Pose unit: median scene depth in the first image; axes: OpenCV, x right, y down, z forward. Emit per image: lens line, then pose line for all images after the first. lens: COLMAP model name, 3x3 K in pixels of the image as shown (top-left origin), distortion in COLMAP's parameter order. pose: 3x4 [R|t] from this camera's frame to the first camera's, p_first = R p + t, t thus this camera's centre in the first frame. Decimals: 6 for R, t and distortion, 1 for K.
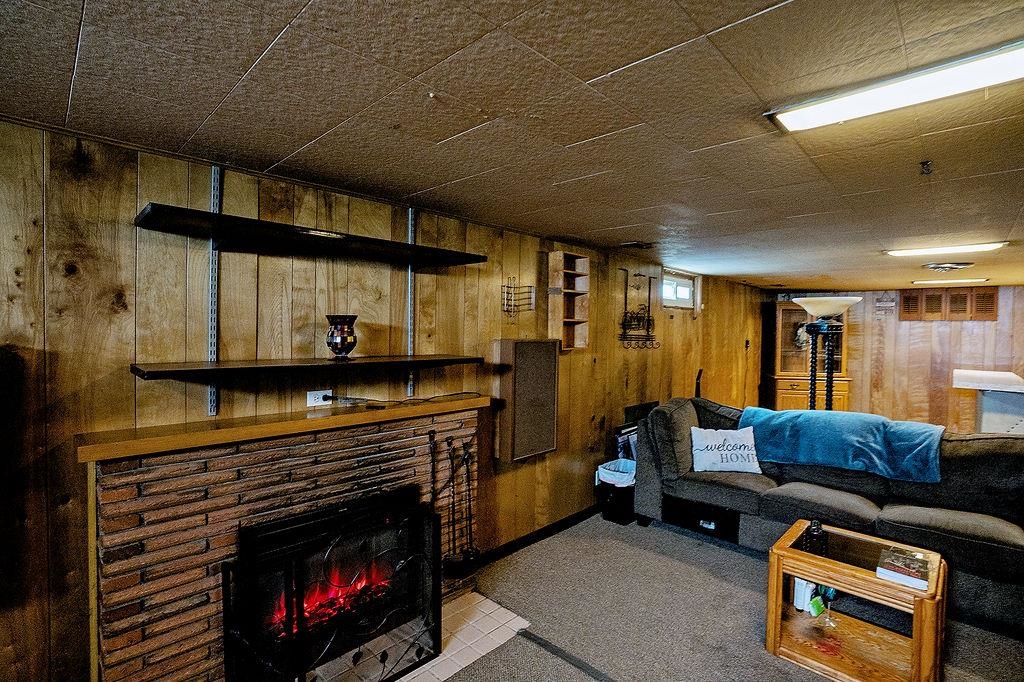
lens RADIAL K [[477.7, 0, 516.6], [0, 477.7, 340.8], [0, 0, 1]] dist [-0.050698, 0.001916]
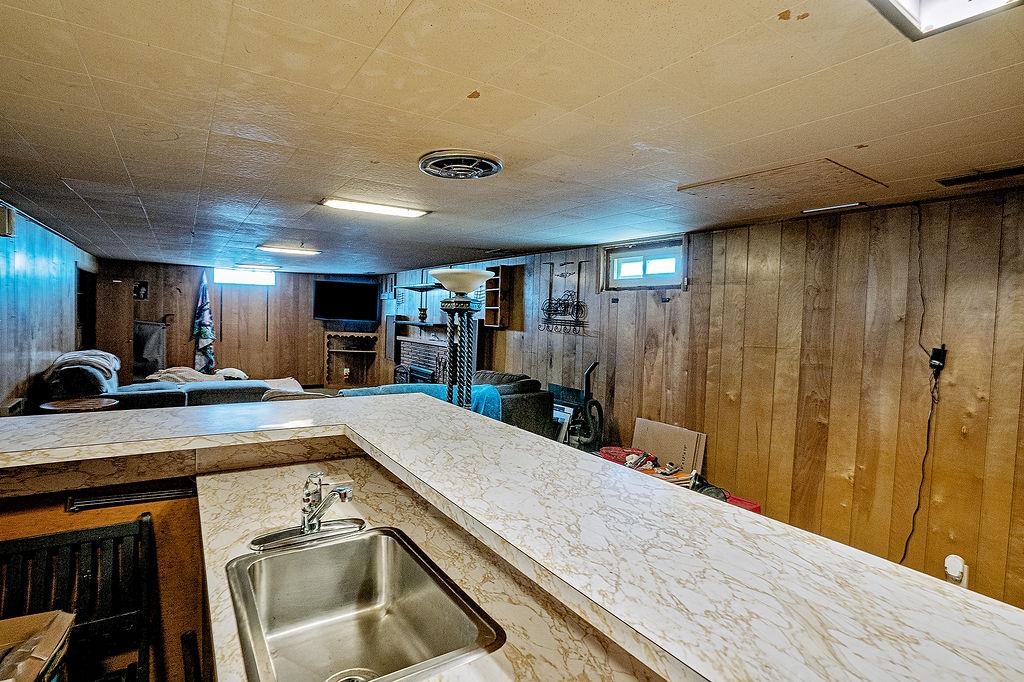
lens RADIAL K [[500.5, 0, 510.2], [0, 500.5, 339.4], [0, 0, 1]] dist [-0.039981, -0.000572]
pose [[-0.220747, 0.023860, -0.975039, 1.676329], [-0.062481, 0.997301, 0.038550, -0.006115], [0.973328, 0.069432, -0.218660, 1.395046]]
